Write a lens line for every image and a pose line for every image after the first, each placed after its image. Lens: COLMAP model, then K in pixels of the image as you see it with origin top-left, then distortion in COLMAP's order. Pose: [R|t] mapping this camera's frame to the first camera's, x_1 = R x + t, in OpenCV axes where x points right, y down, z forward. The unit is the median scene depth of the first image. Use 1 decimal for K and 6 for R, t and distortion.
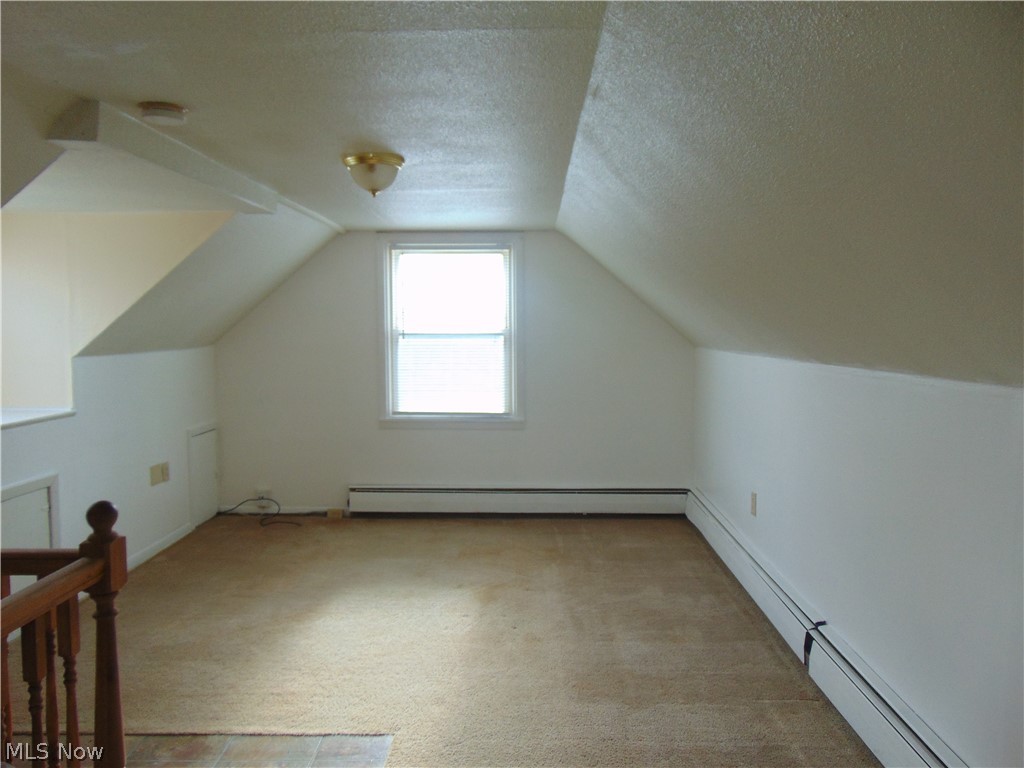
lens RADIAL K [[753.6, 0, 513.8], [0, 753.6, 379.5], [0, 0, 1]] dist [-0.041292, 0.075975]
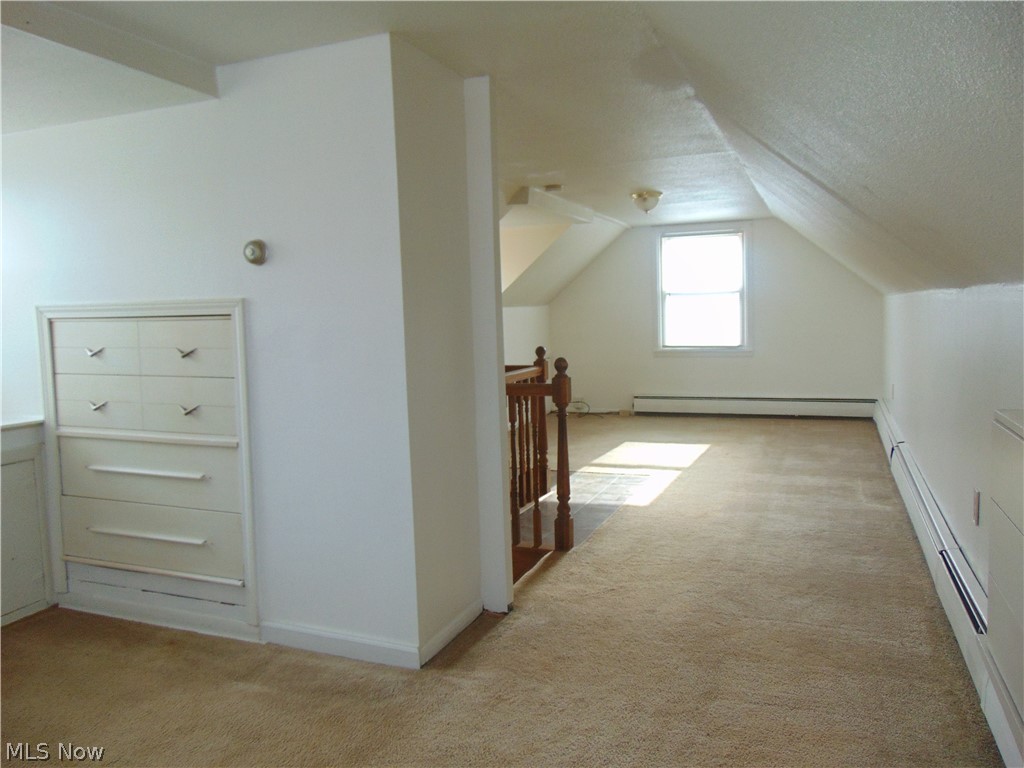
lens RADIAL K [[753.6, 0, 513.8], [0, 753.6, 379.5], [0, 0, 1]] dist [-0.041292, 0.075975]
pose [[0.930978, 0.007430, -0.364999, 0.115290], [0.001993, 0.999675, 0.025431, 0.073956], [0.365069, -0.024404, 0.930661, -0.524703]]
